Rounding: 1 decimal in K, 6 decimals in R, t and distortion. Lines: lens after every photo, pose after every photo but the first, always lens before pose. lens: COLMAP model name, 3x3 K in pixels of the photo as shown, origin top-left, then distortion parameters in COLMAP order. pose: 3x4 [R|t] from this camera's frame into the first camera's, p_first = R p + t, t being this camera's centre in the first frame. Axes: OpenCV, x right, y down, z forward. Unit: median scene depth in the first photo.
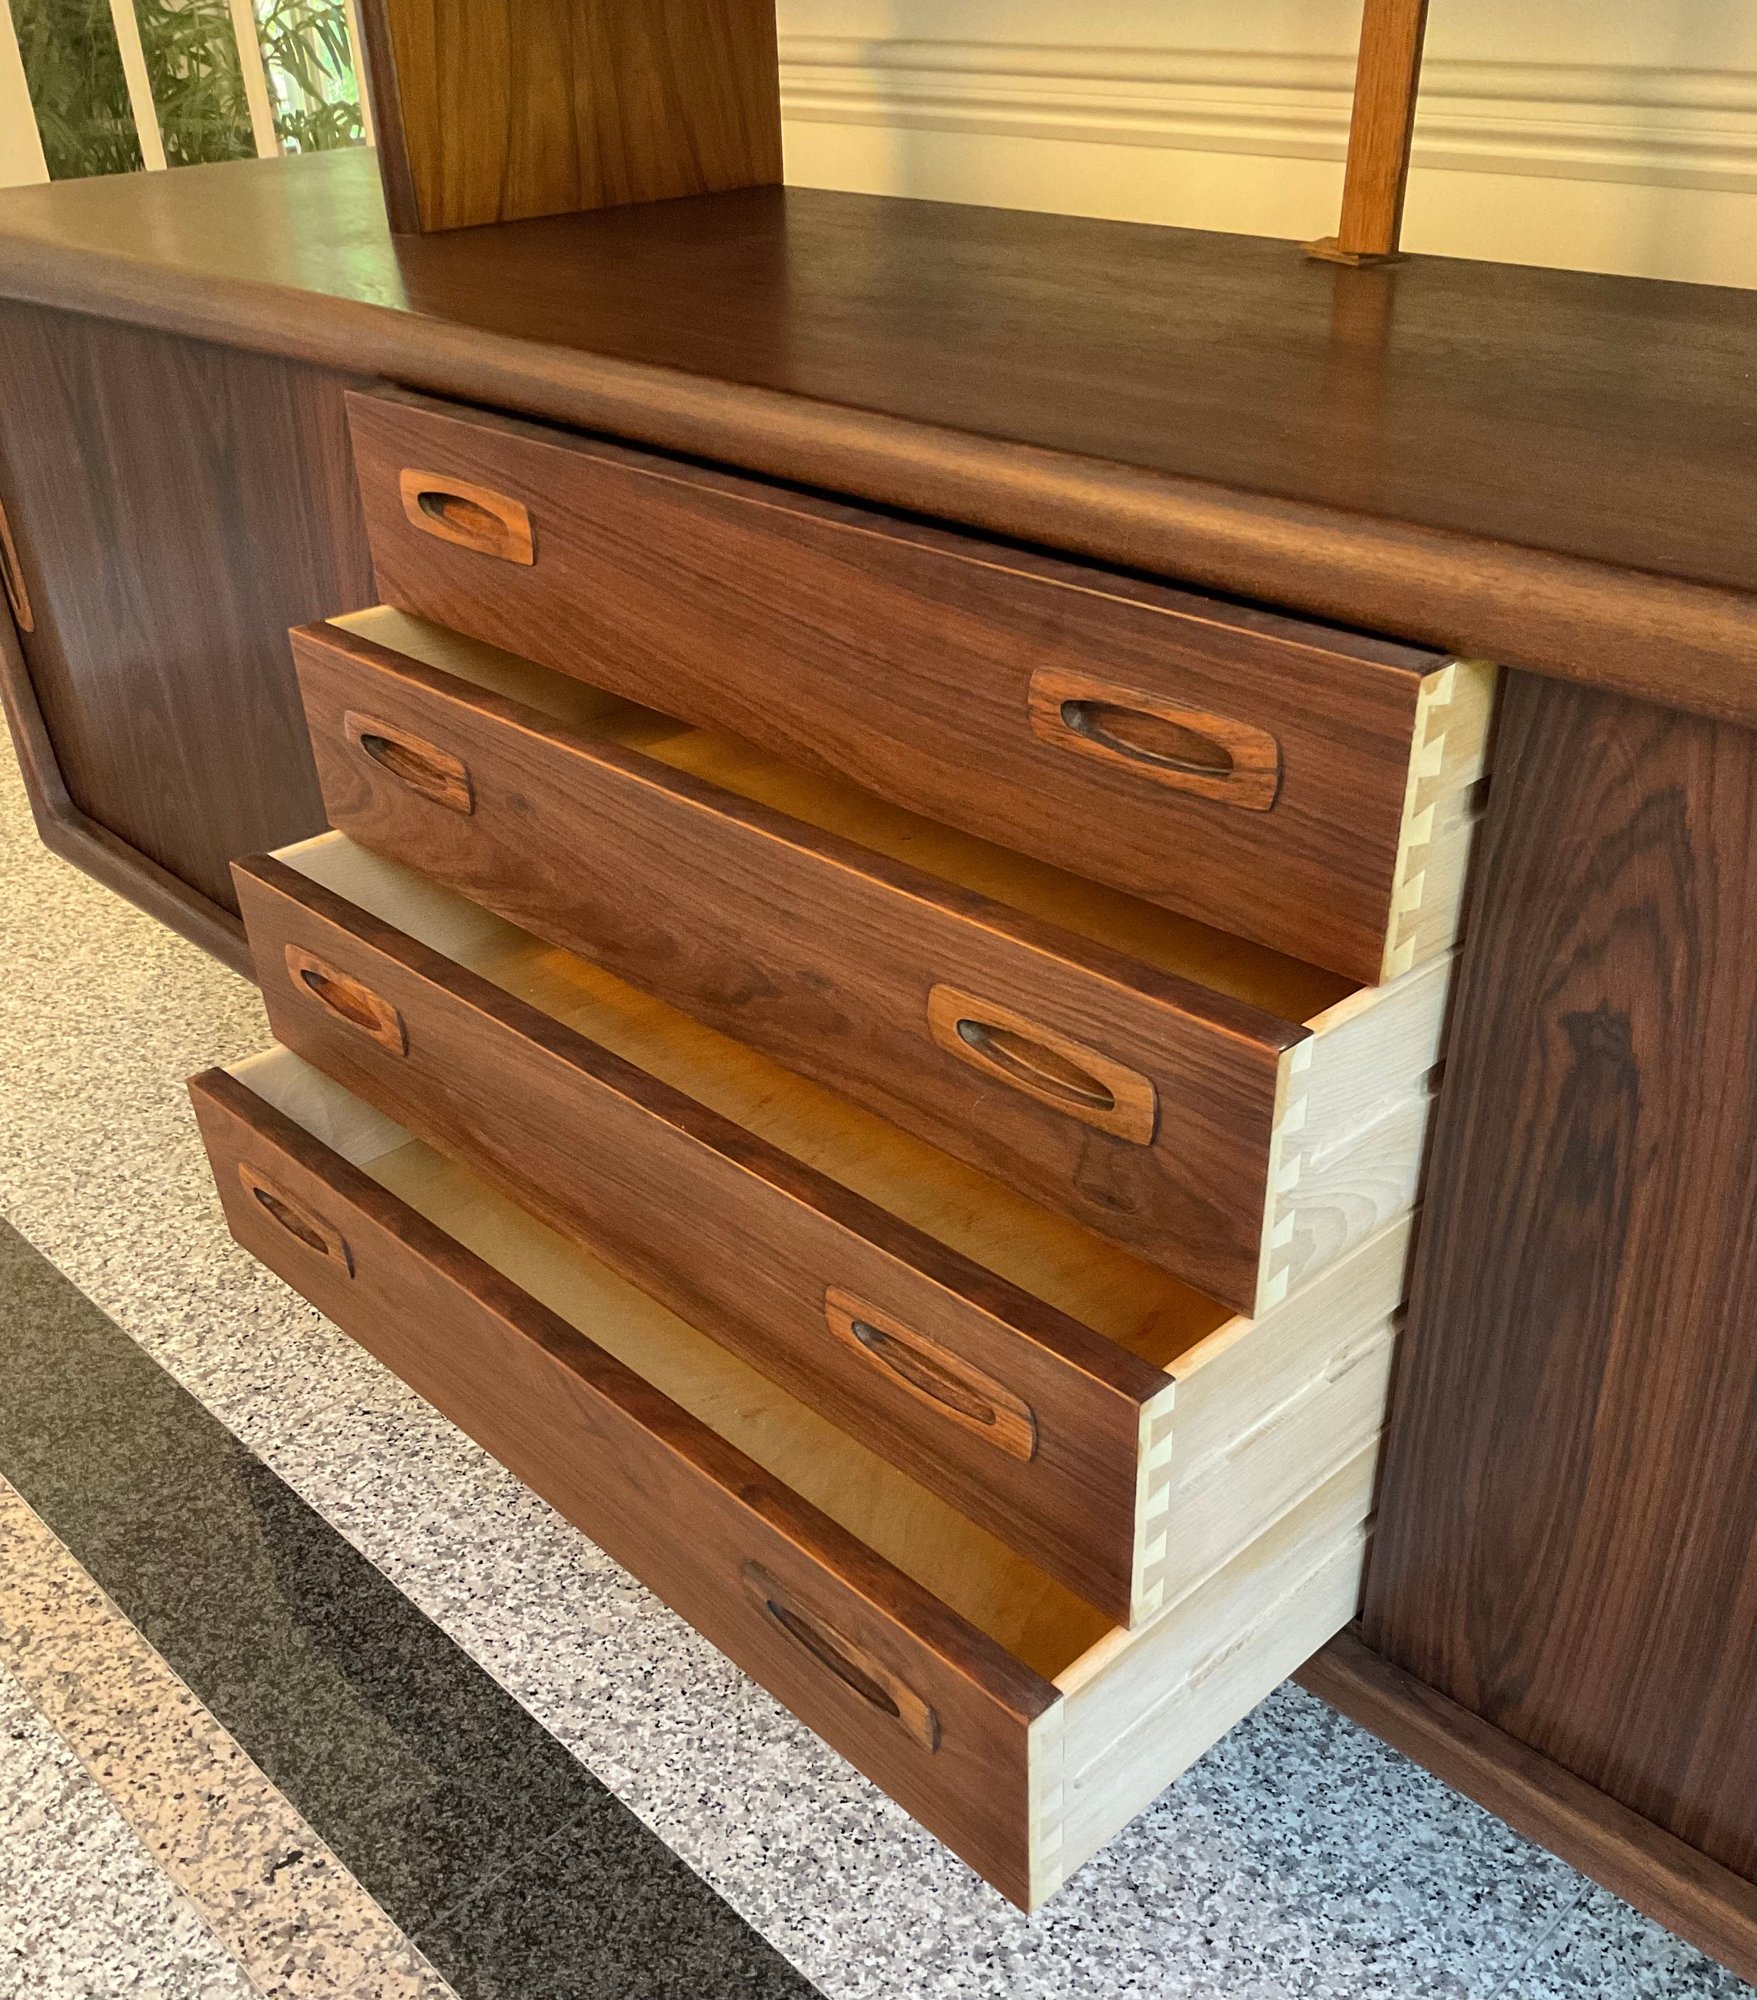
lens RADIAL K [[1928.9, 0, 880.5], [0, 1928.9, 1177.1], [0, 0, 1]] dist [0.126549, -0.271713]
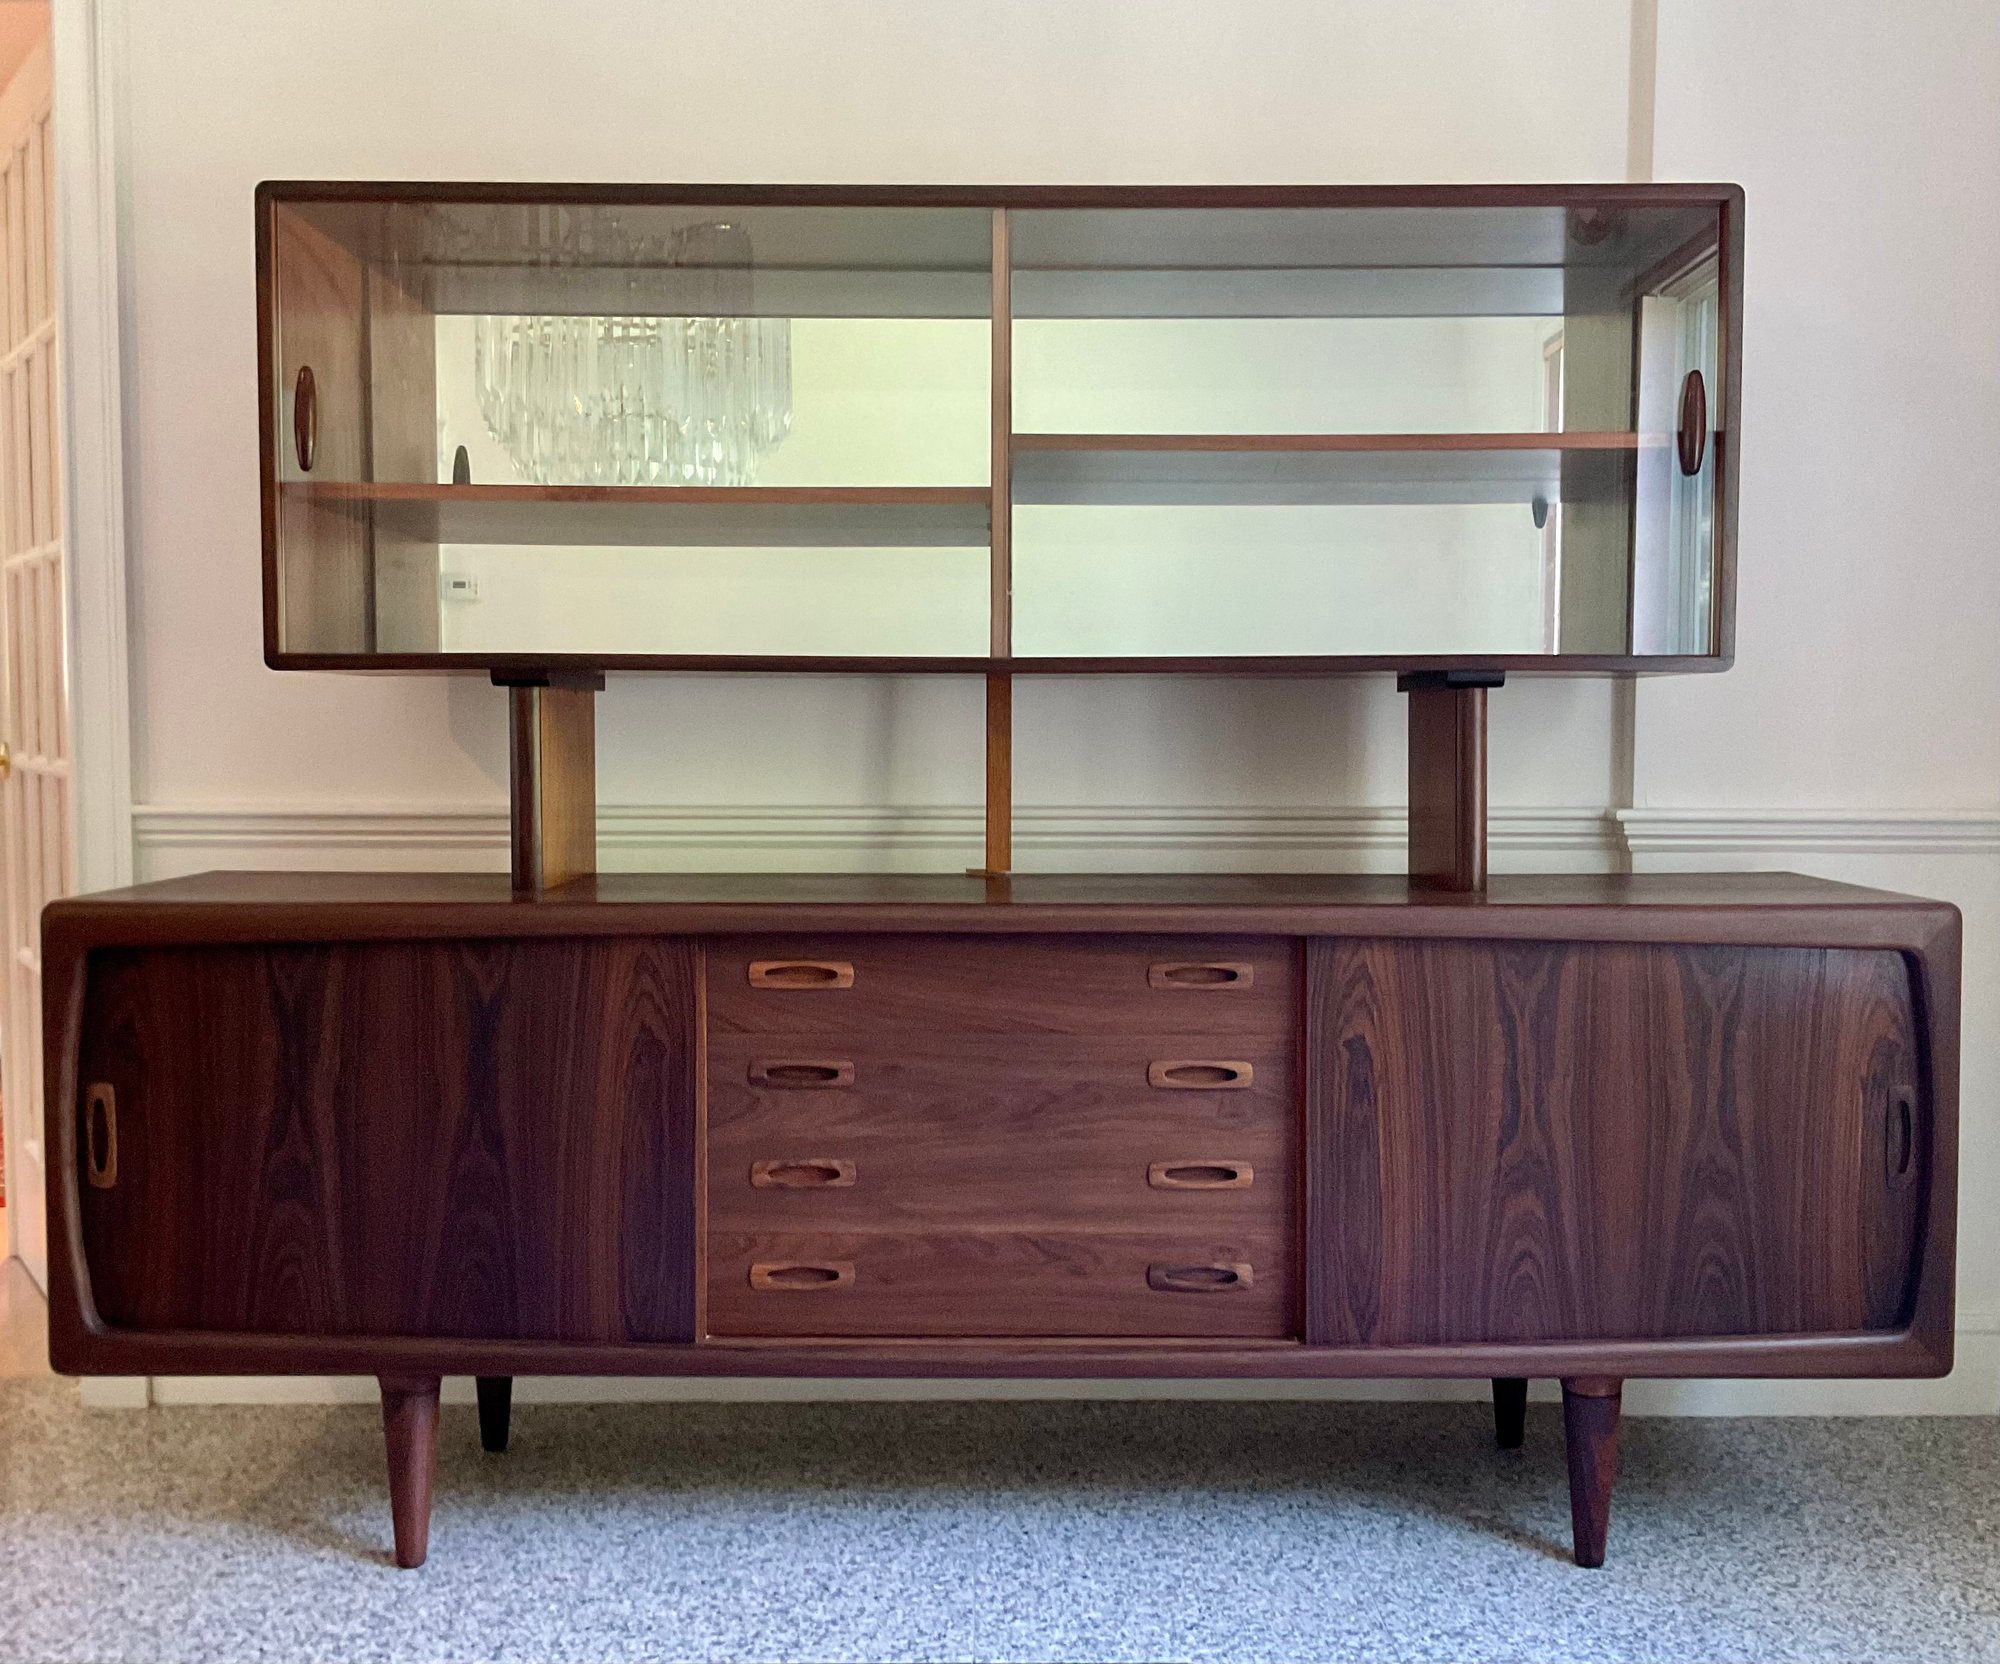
lens RADIAL K [[2023.1, 0, 1010.3], [0, 2023.1, 799.0], [0, 0, 1]] dist [0.119104, -0.261391]
pose [[0.684078, 0.000437, 0.729409, -1.526575], [0.385001, 0.849136, -0.361583, 0.355940], [-0.619525, 0.528175, 0.580707, -0.504907]]
